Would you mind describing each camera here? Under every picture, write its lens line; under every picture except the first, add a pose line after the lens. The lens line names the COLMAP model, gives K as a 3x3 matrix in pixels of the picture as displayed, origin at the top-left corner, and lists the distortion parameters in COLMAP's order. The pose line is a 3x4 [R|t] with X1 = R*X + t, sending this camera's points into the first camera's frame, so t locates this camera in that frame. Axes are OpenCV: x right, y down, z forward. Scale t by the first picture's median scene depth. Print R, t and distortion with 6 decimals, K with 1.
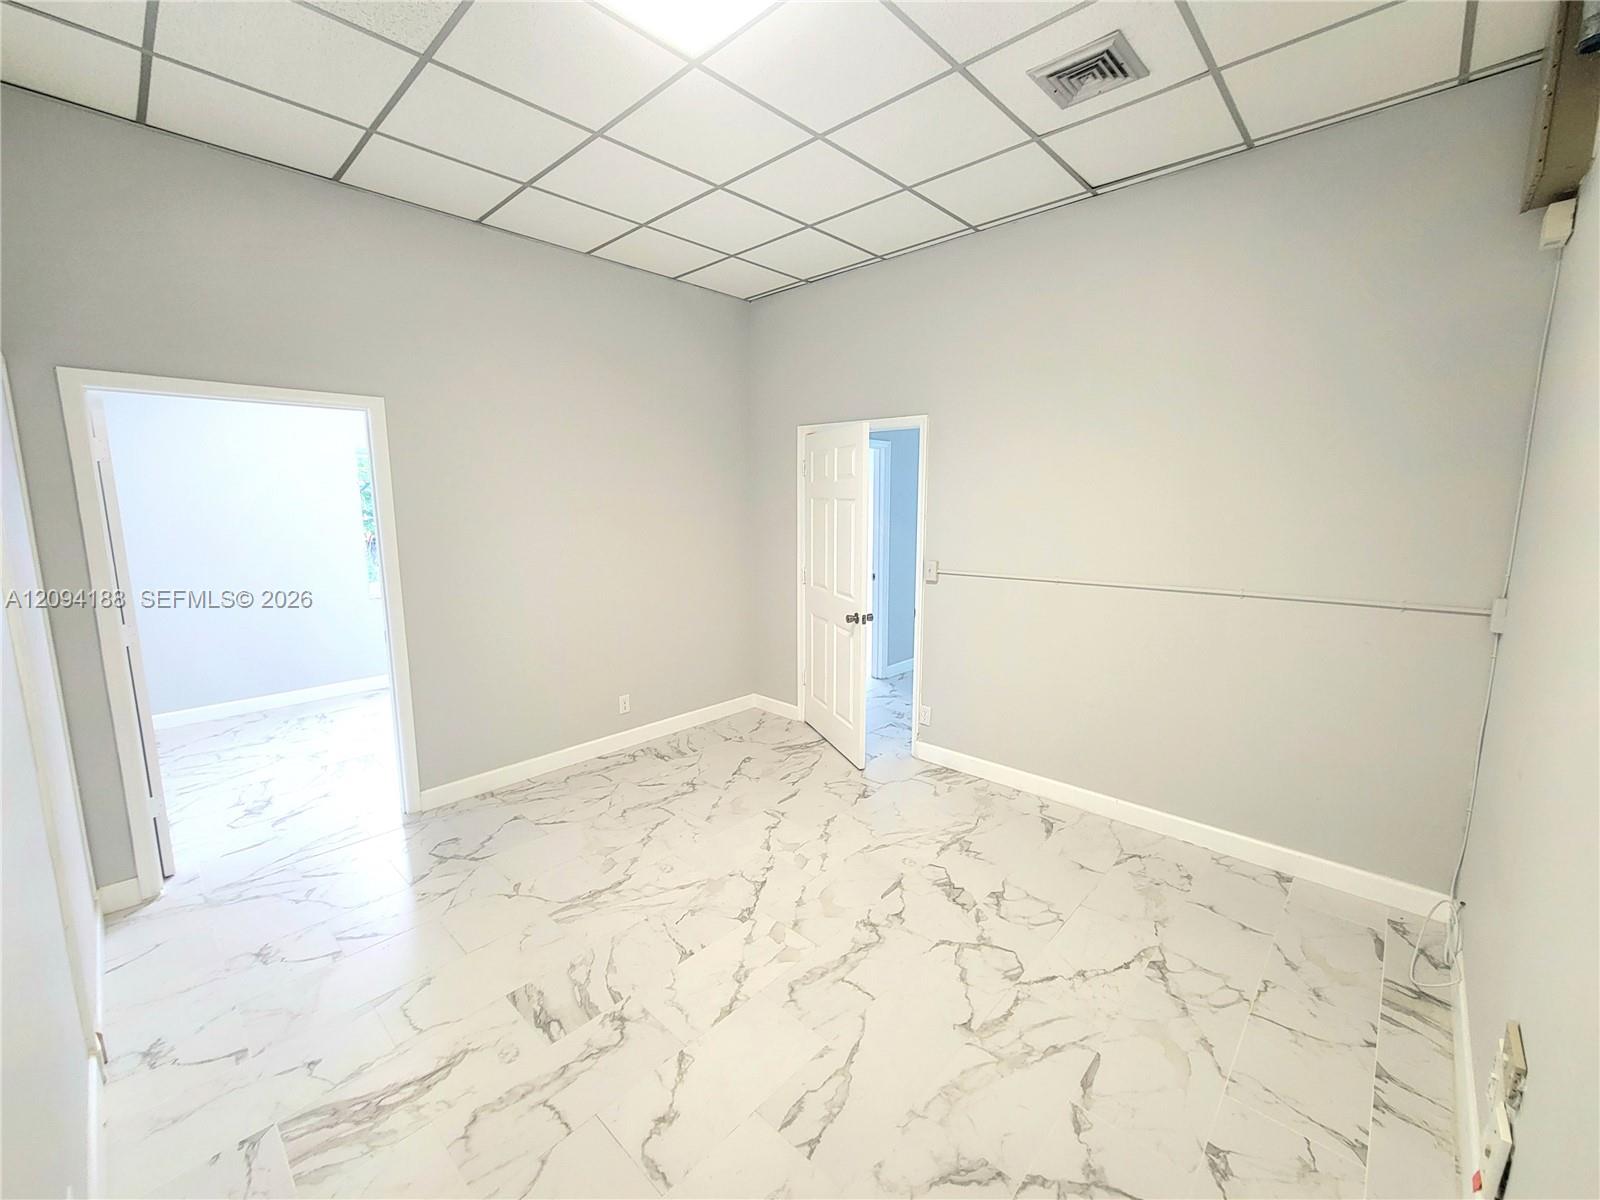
lens RADIAL K [[655.0, 0, 799.6], [0, 655.0, 594.9], [0, 0, 1]] dist [0.000371, 0.000022]
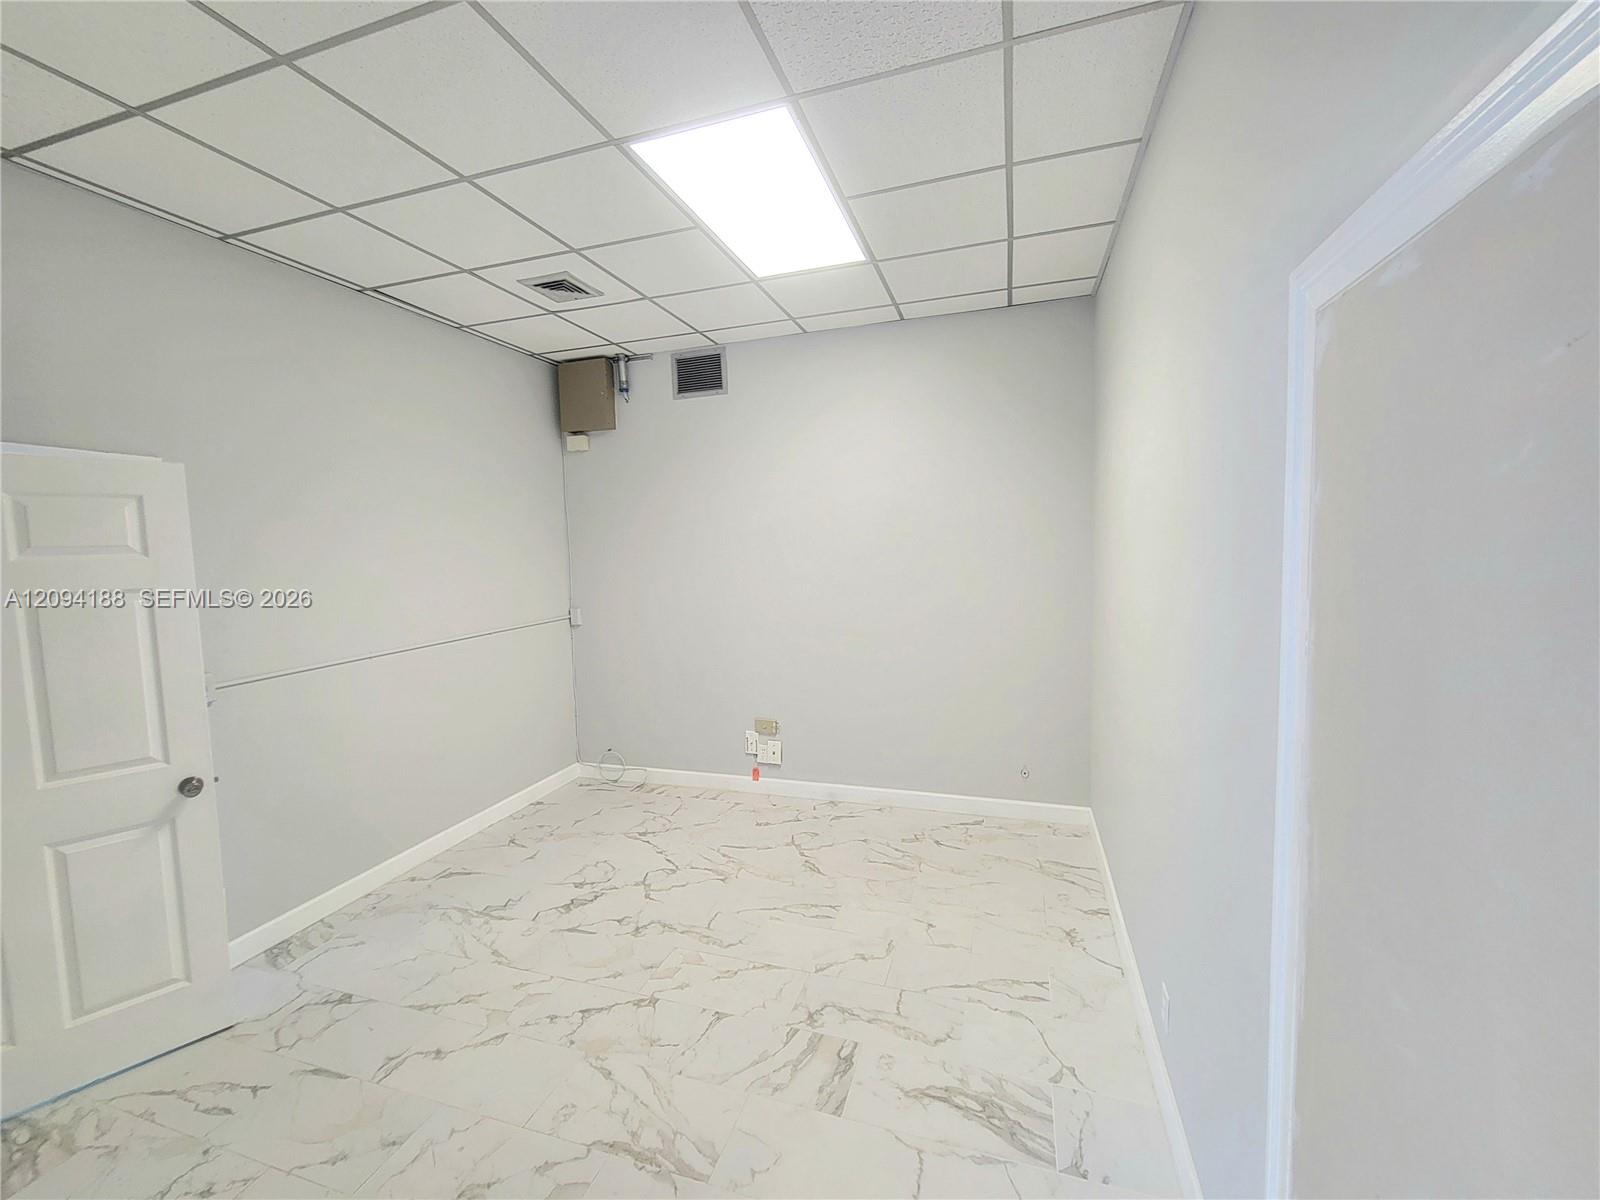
lens RADIAL K [[655.0, 0, 799.6], [0, 655.0, 594.9], [0, 0, 1]] dist [0.000371, 0.000022]
pose [[-0.420853, -0.059185, 0.905196, -1.204547], [0.162212, 0.976876, 0.139289, -0.227127], [-0.892508, 0.205454, -0.401520, 1.269938]]
